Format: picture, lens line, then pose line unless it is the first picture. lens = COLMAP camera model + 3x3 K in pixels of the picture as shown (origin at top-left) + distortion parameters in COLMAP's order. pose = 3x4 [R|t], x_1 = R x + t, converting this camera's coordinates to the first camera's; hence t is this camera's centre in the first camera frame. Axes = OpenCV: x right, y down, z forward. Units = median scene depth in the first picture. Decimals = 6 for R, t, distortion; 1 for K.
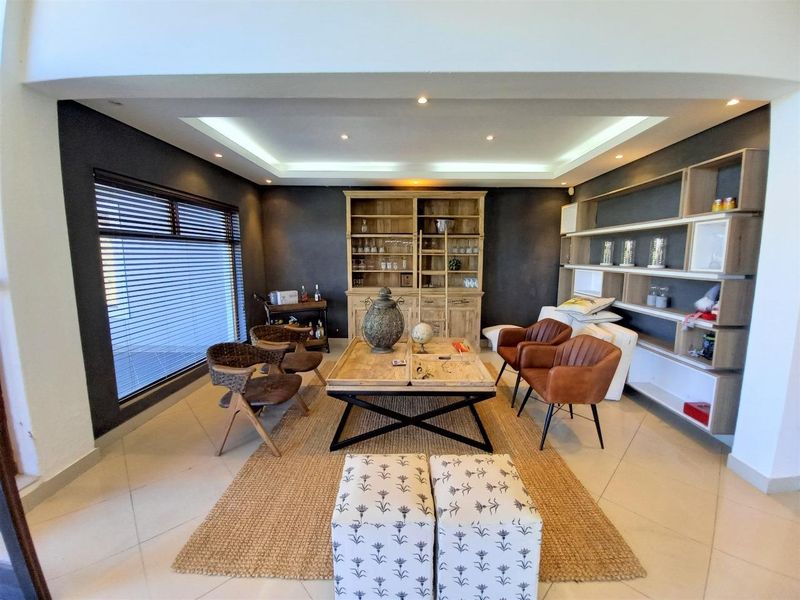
lens RADIAL K [[319.7, 0, 403.5], [0, 319.7, 296.0], [0, 0, 1]] dist [-0.000464, -0.000186]
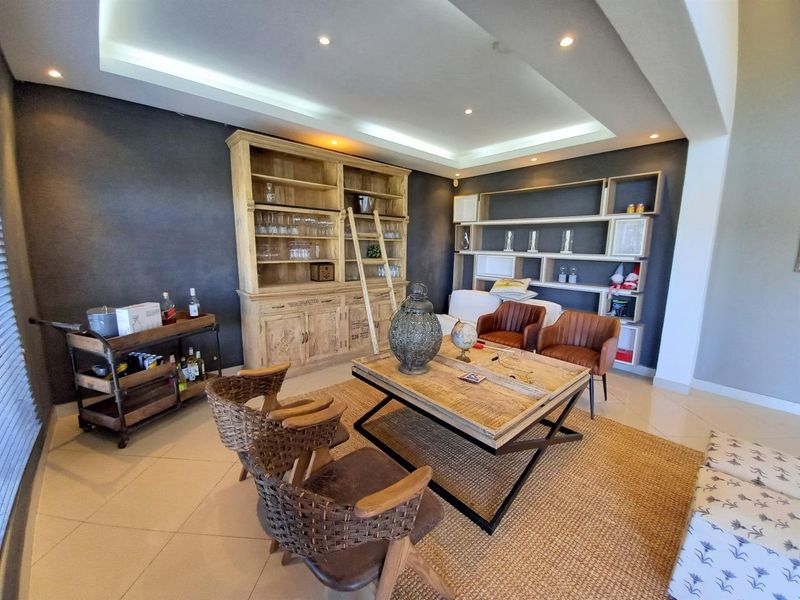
lens RADIAL K [[319.7, 0, 403.5], [0, 319.7, 296.0], [0, 0, 1]] dist [-0.000464, -0.000186]
pose [[0.729250, -0.099470, 0.676978, -0.403743], [0.071088, 0.995037, 0.069626, -0.035864], [-0.680544, -0.002650, 0.732702, 0.343113]]
